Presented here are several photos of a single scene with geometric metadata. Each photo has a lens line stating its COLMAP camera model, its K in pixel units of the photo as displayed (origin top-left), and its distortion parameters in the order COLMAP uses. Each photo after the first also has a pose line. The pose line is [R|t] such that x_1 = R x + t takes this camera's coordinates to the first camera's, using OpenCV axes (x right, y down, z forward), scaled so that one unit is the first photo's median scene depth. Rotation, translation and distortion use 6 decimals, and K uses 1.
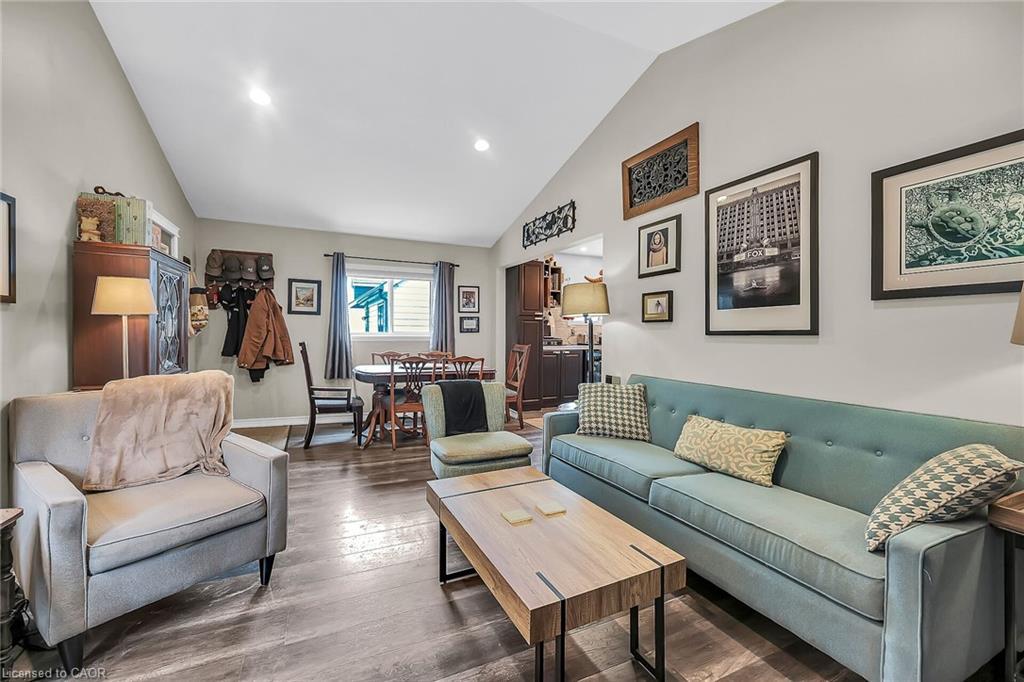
lens RADIAL K [[415.0, 0, 531.4], [0, 415.0, 336.4], [0, 0, 1]] dist [-0.004196, 0.001062]
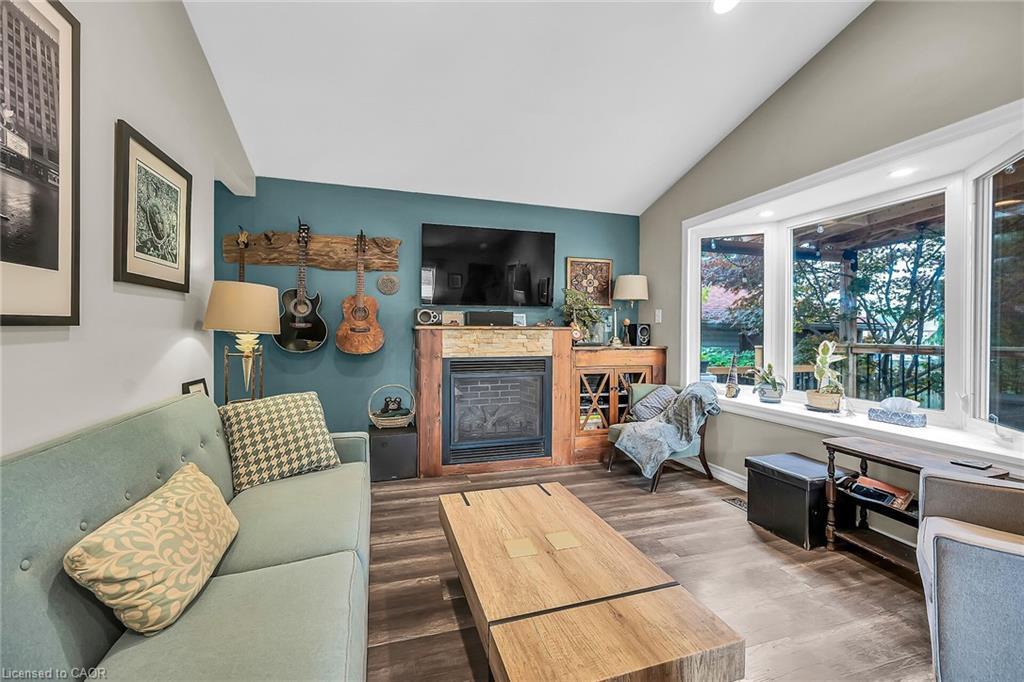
lens RADIAL K [[415.0, 0, 498.4], [0, 415.0, 333.1], [0, 0, 1]] dist [-0.004196, 0.001062]
pose [[-0.979568, -0.020359, 0.200082, -0.025456], [-0.016555, 0.999649, 0.020667, -0.006955], [-0.200433, 0.016932, -0.979561, 0.755908]]
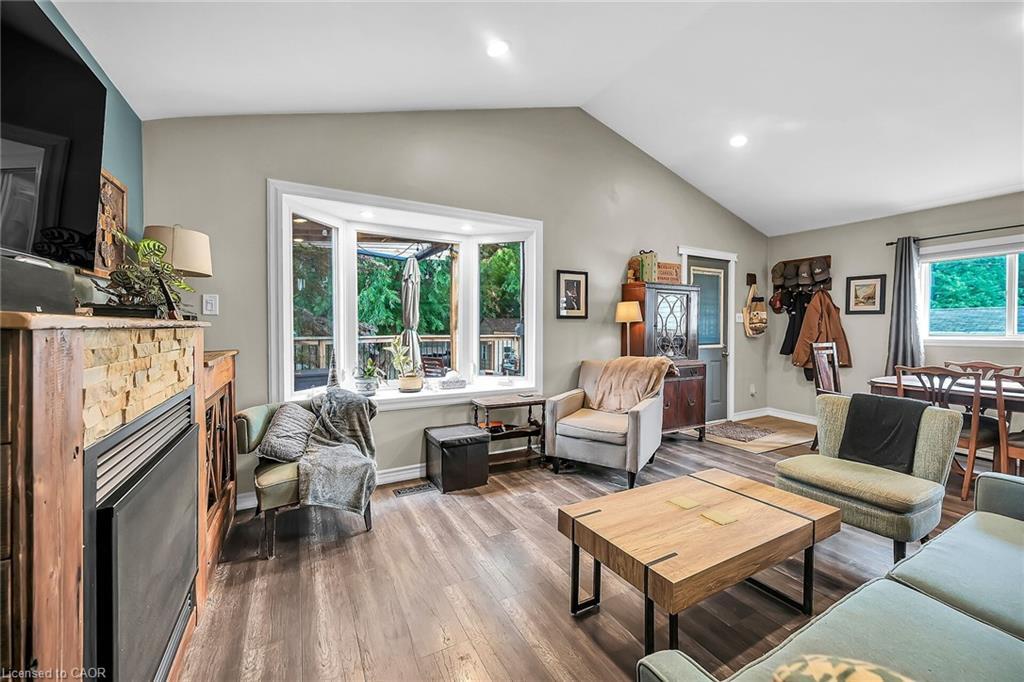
lens RADIAL K [[415.0, 0, 503.0], [0, 415.0, 332.5], [0, 0, 1]] dist [-0.004196, 0.001062]
pose [[0.013340, 0.001146, -0.999910, 0.413414], [-0.014378, 0.999896, 0.000954, -0.000763], [0.999808, 0.014364, 0.013355, 0.206773]]
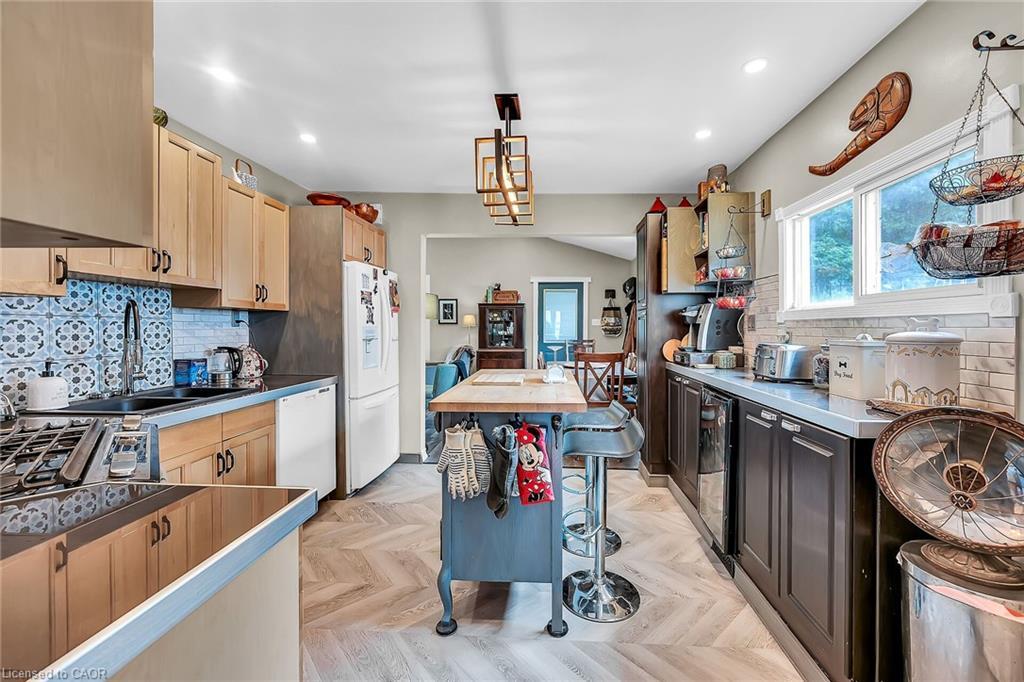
lens RADIAL K [[415.0, 0, 510.1], [0, 415.0, 330.8], [0, 0, 1]] dist [-0.004196, 0.001062]
pose [[-0.553137, -0.005468, -0.833072, 0.798881], [-0.022088, 0.999723, 0.008104, -0.023468], [0.832797, 0.022884, -0.553105, 1.532190]]
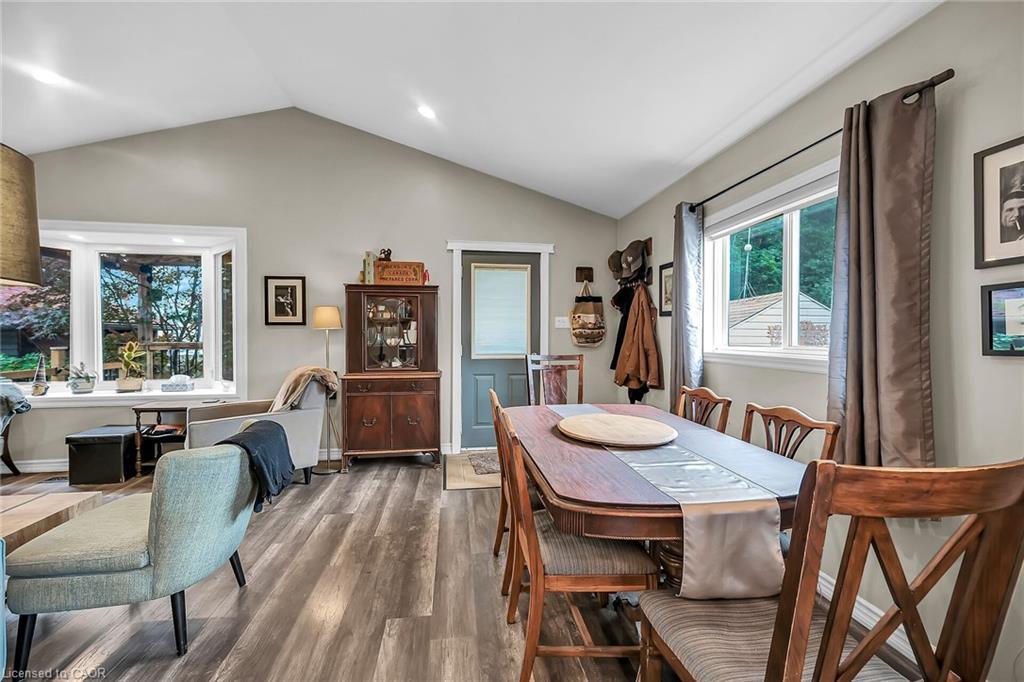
lens RADIAL K [[415.0, 0, 509.4], [0, 415.0, 336.2], [0, 0, 1]] dist [-0.004196, 0.001062]
pose [[-0.339877, -0.005084, -0.940456, 0.178273], [-0.018905, 0.999820, 0.001427, -0.019058], [0.940280, 0.018264, -0.339912, 1.115403]]
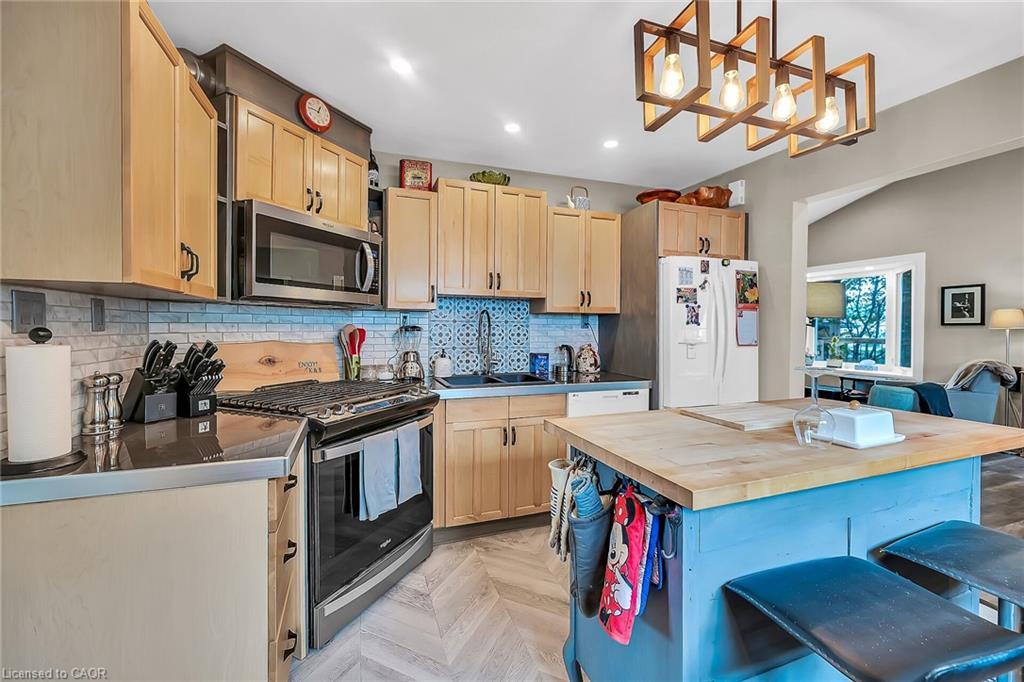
lens RADIAL K [[396.4, 0, 518.9], [0, 396.4, 333.6], [0, 0, 1]] dist [0.002140, 0.000490]
pose [[-0.989423, -0.018288, 0.143903, 0.502271], [-0.013973, 0.999424, 0.030941, -0.026660], [-0.144386, 0.028603, -0.989108, 1.557859]]
